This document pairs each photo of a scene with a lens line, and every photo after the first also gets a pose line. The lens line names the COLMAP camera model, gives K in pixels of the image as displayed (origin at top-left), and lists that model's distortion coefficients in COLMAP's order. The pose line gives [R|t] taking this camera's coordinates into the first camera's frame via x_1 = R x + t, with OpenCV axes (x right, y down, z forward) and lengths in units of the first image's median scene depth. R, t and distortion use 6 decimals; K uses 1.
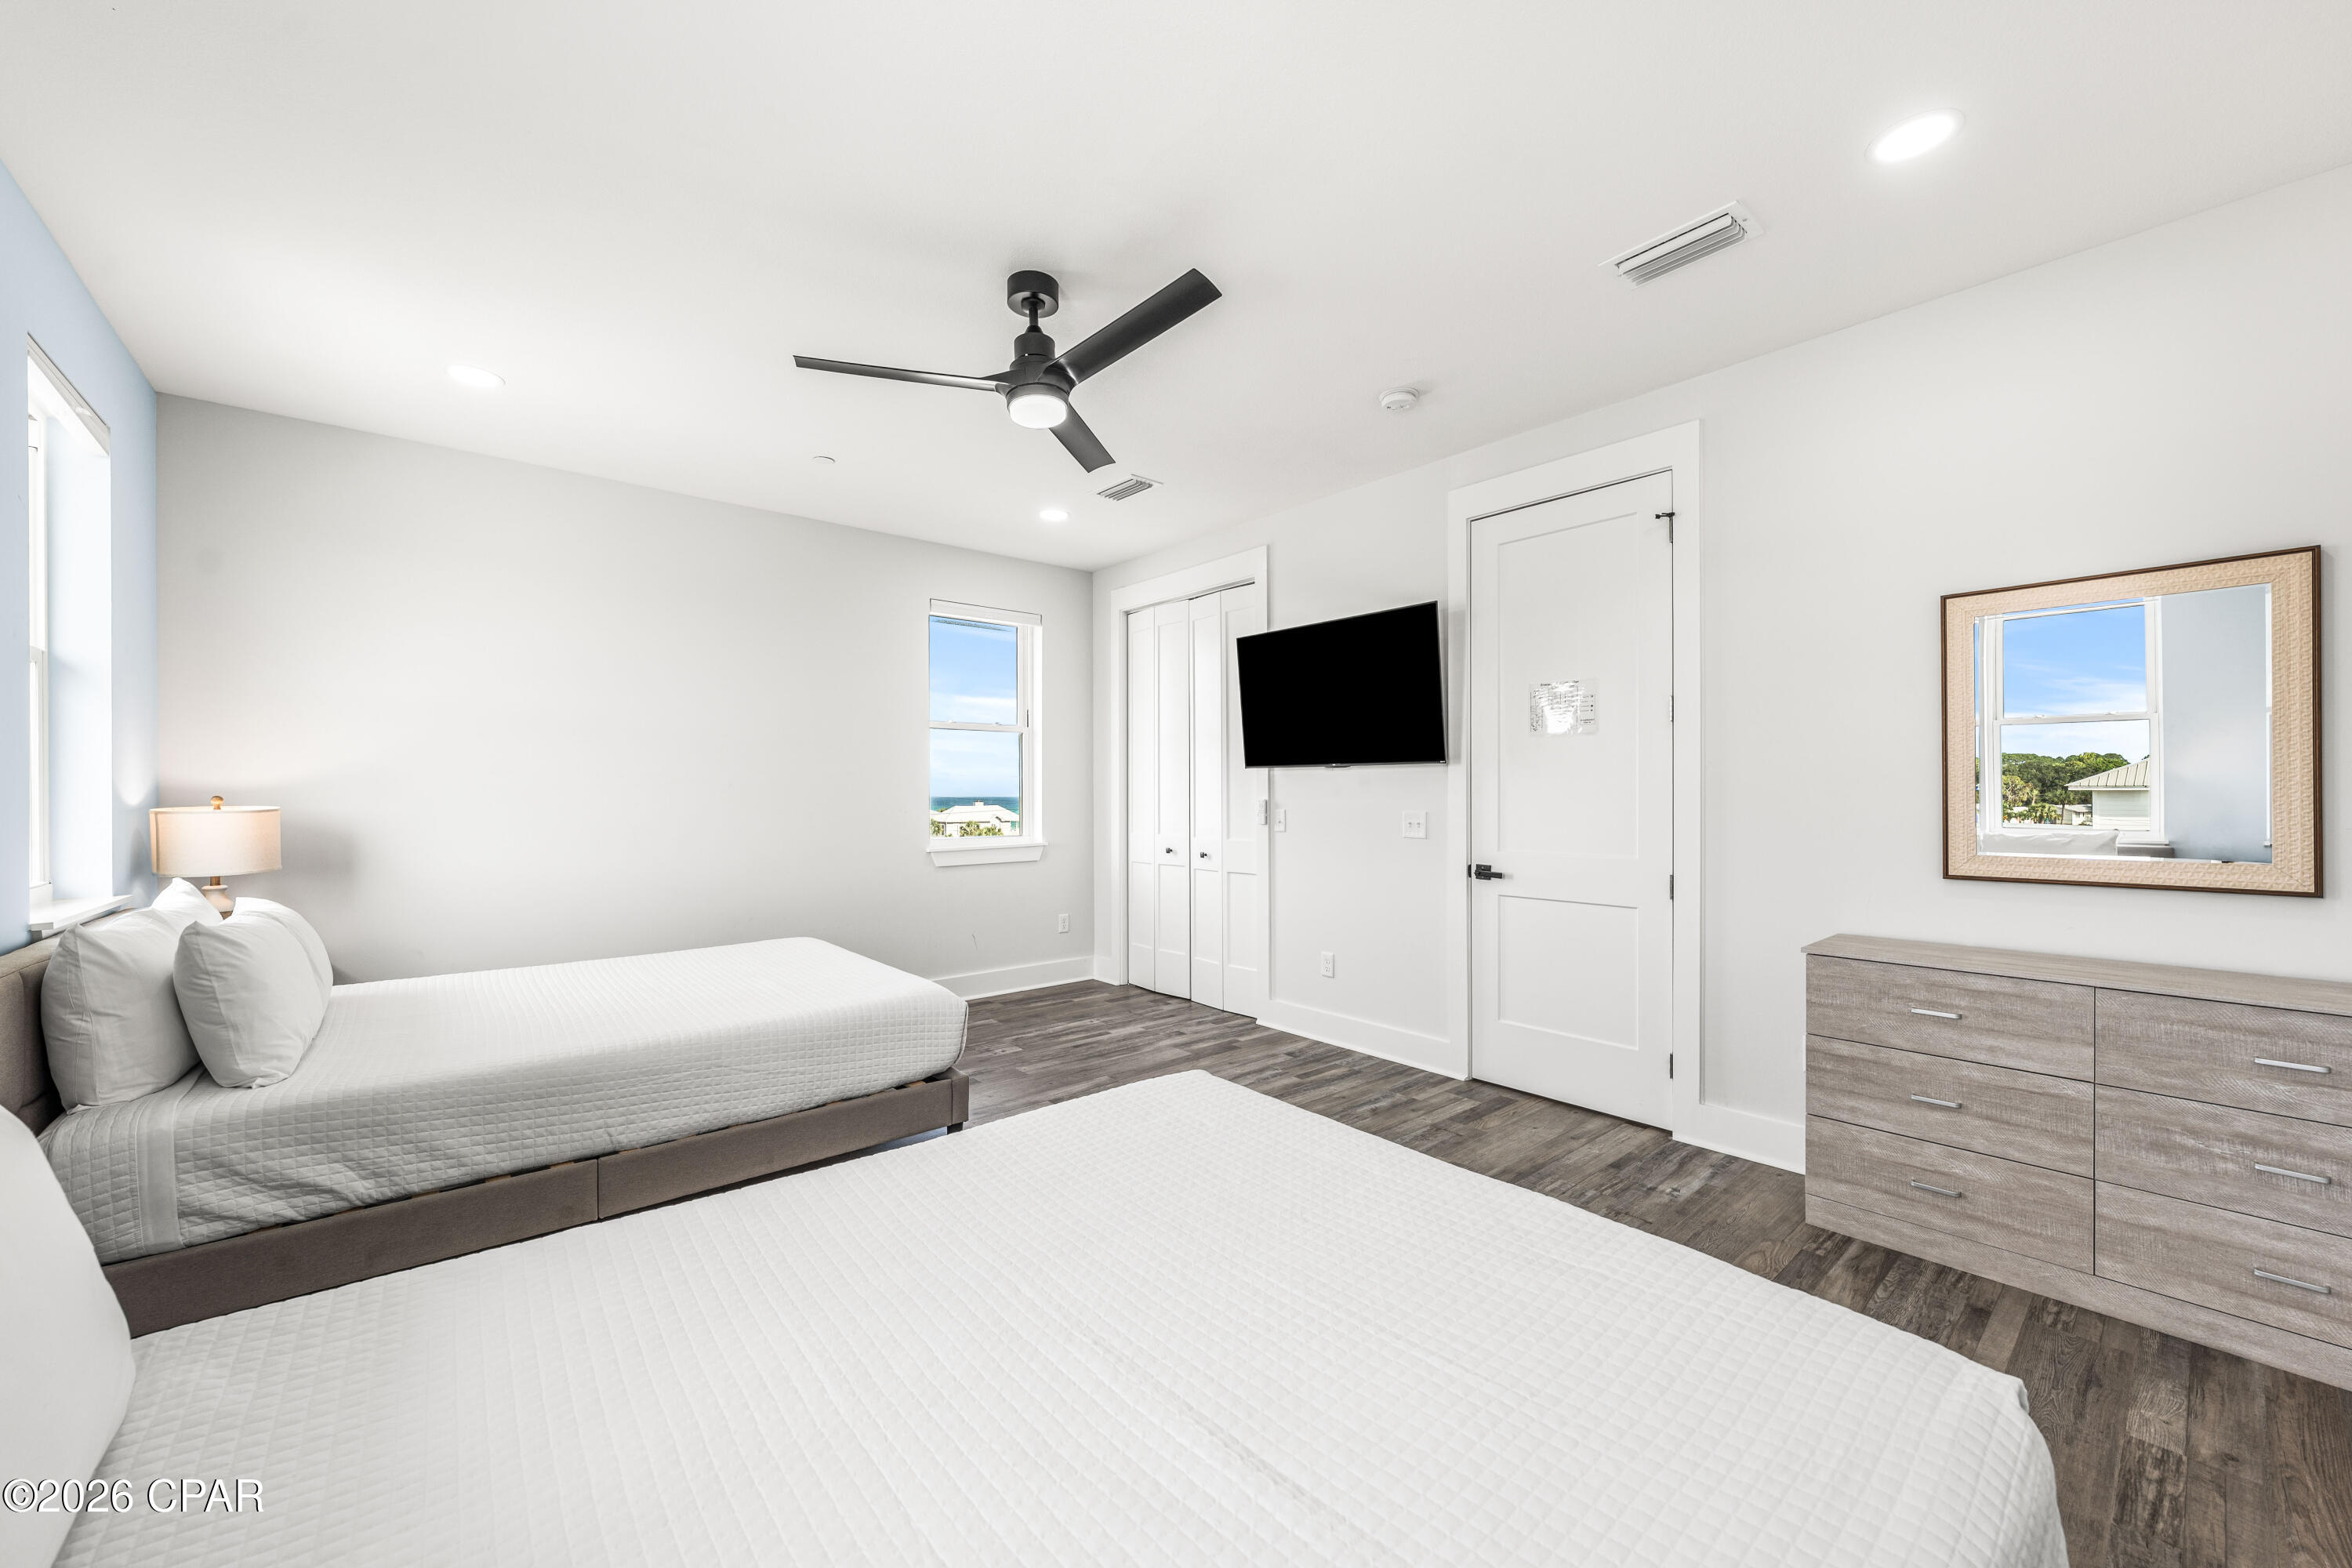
lens RADIAL K [[887.0, 0, 1177.5], [0, 887.0, 794.0], [0, 0, 1]] dist [0.000300, -0.000065]
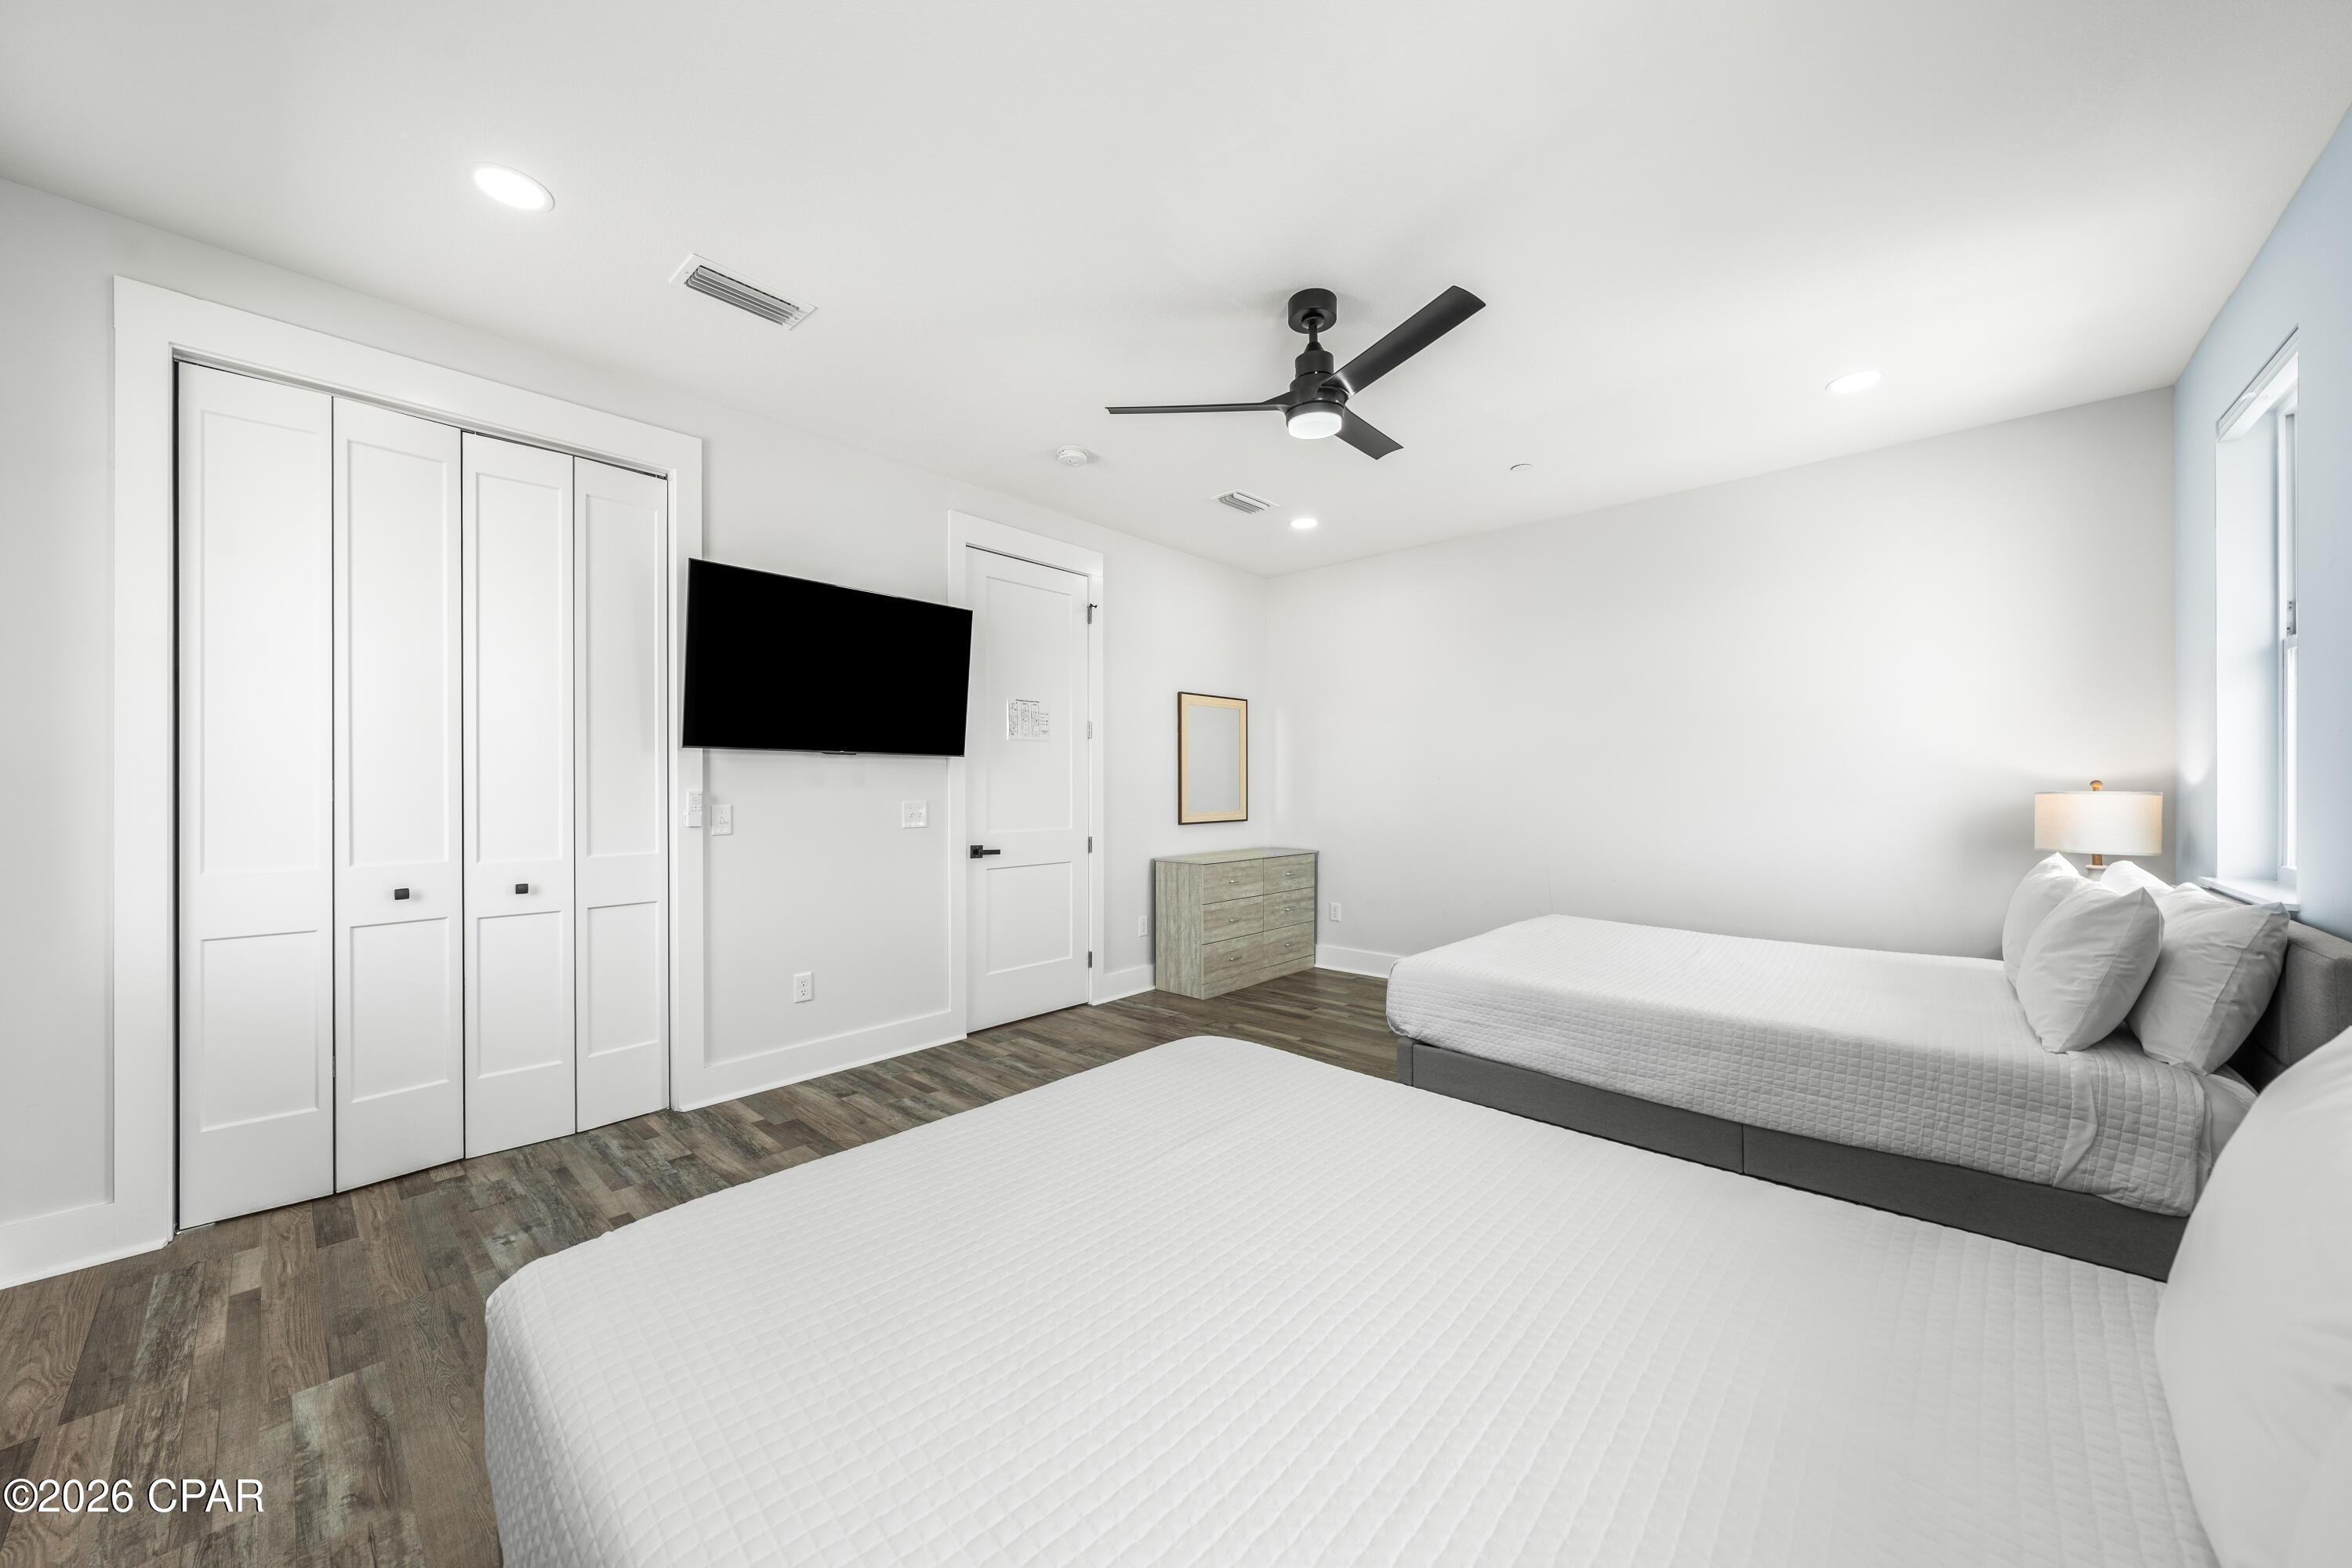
lens RADIAL K [[831.3, 0, 1176.0], [0, 831.3, 784.0], [0, 0, 1]] dist [-0.000152, -0.000096]
pose [[-0.126742, 0.004948, 0.991923, -0.785686], [0.002181, 0.999987, -0.004709, 0.004985], [-0.991933, 0.001566, -0.126751, 0.895004]]
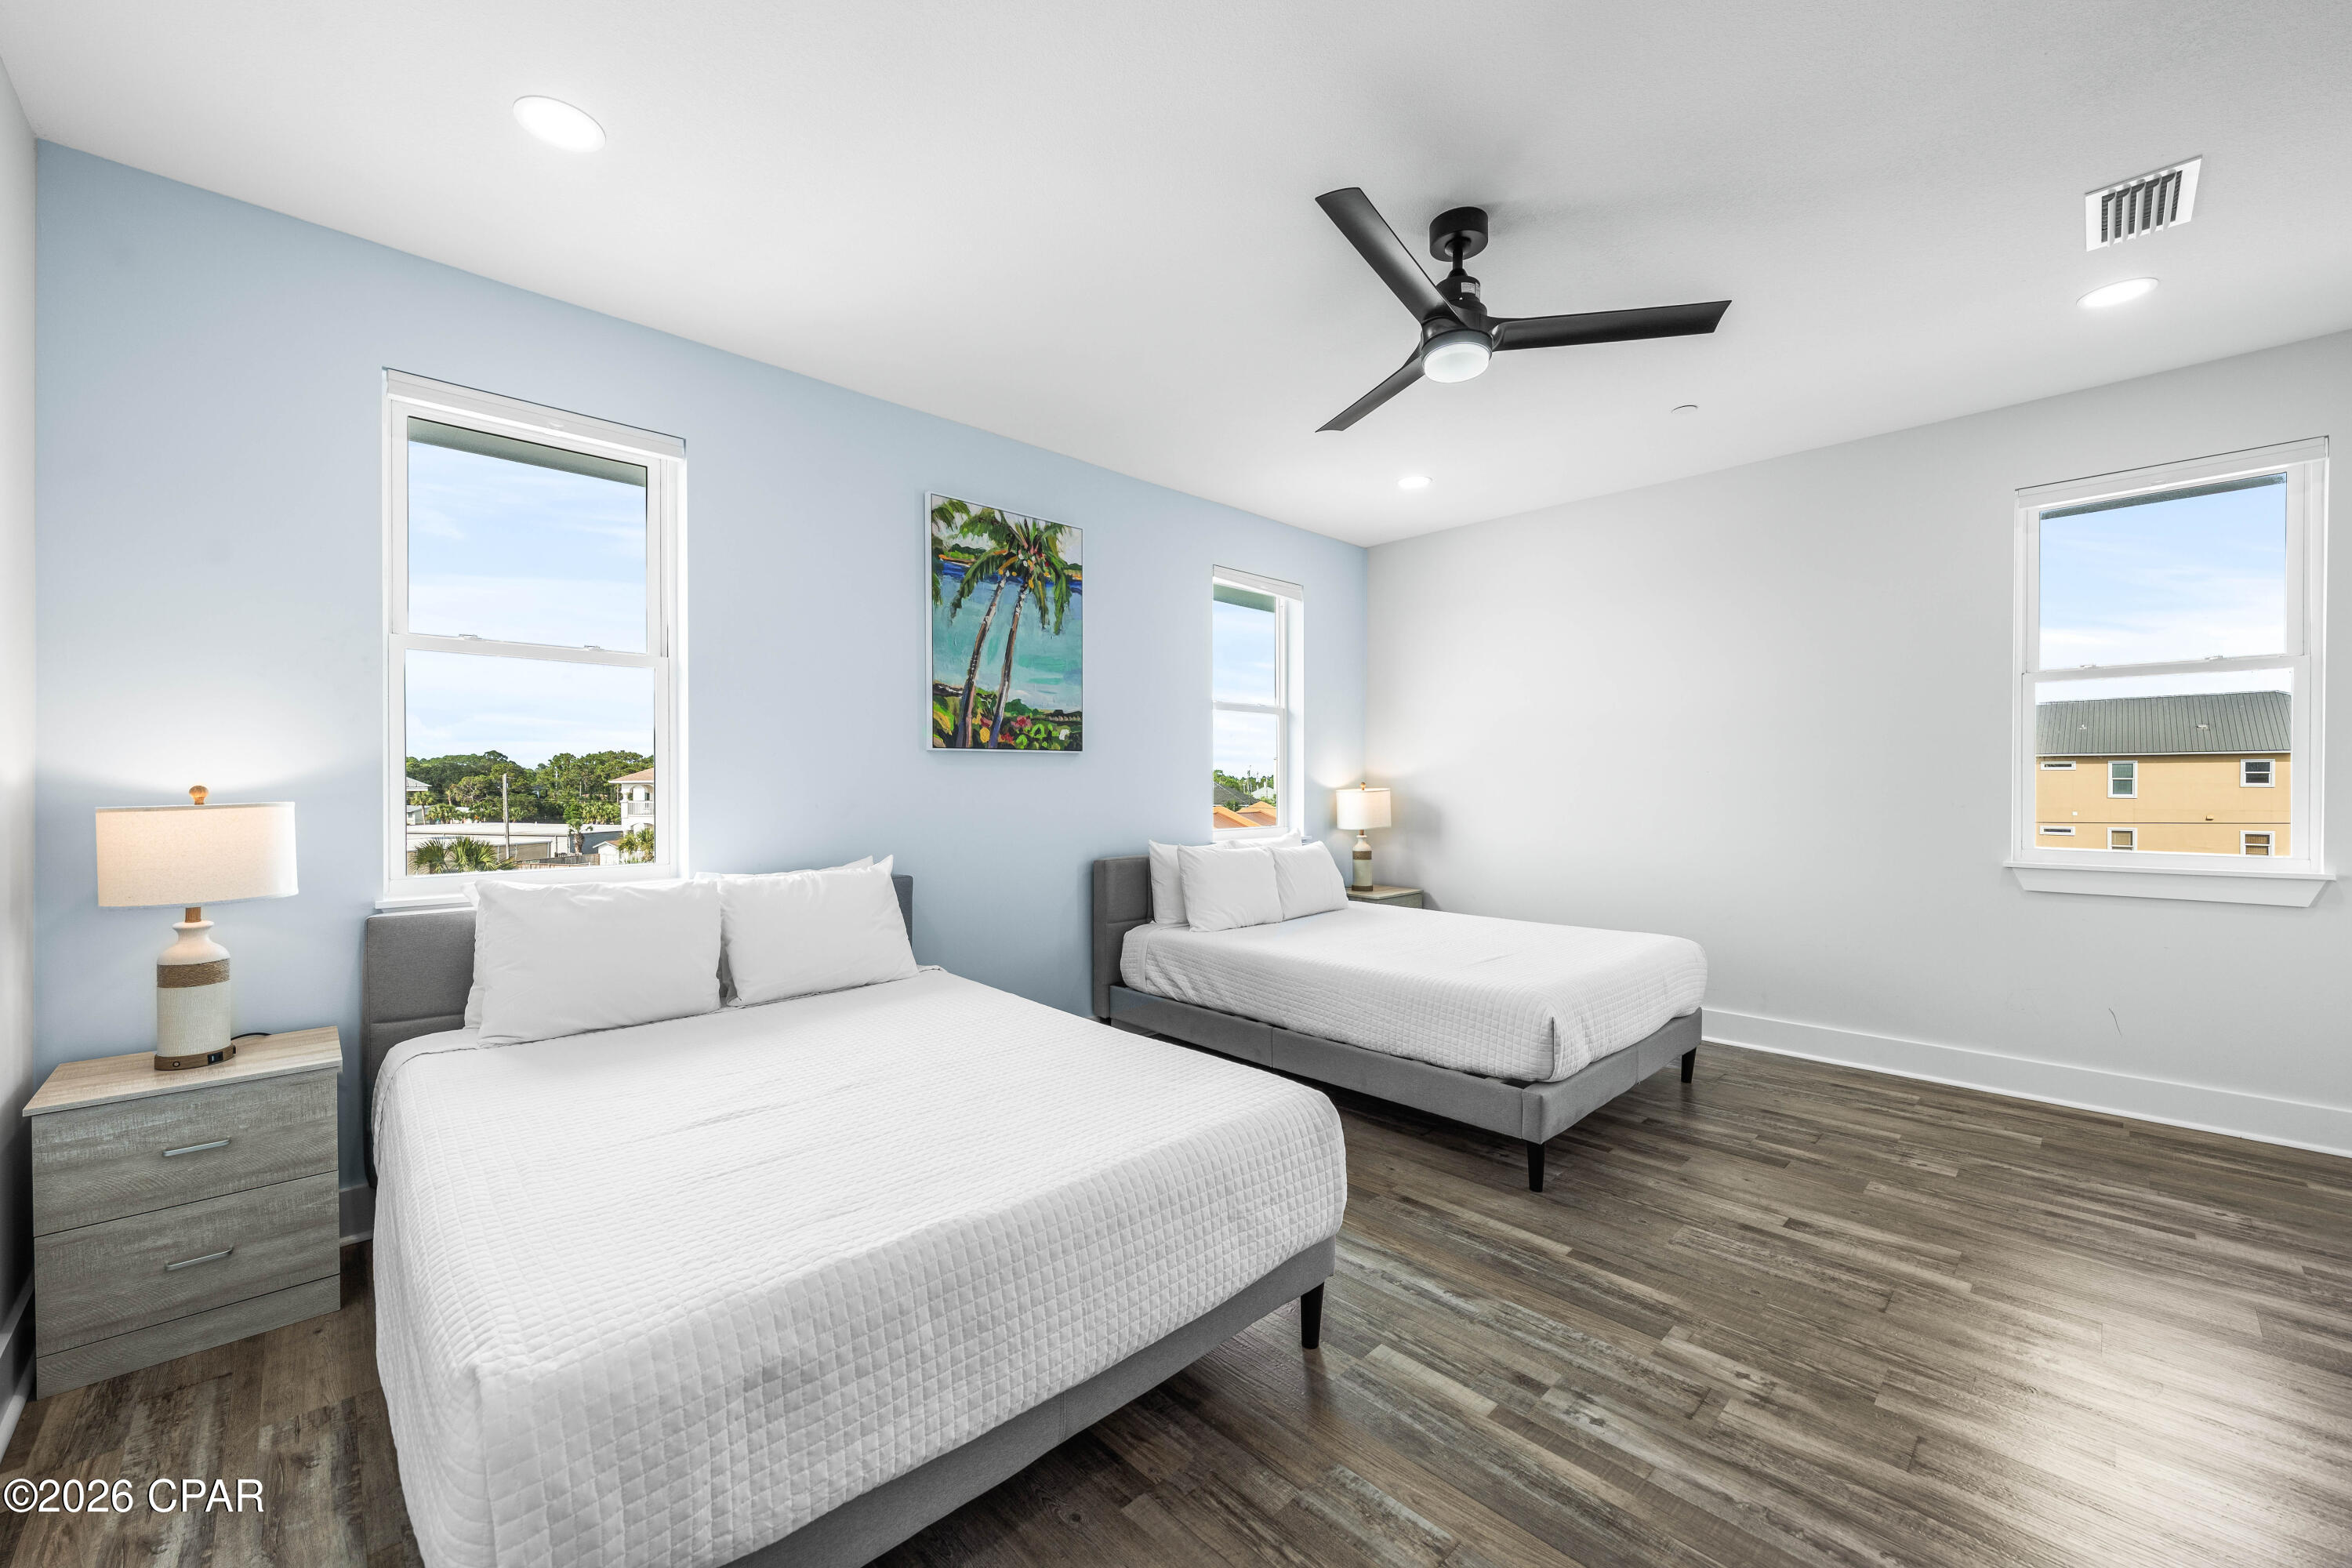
lens RADIAL K [[915.2, 0, 1171.9], [0, 915.2, 787.9], [0, 0, 1]] dist [-0.001993, -0.000142]
pose [[0.052772, 0.007559, -0.998578, 0.530818], [0.002066, 0.999968, 0.007679, -0.002146], [0.998604, -0.002468, 0.052755, 0.456378]]
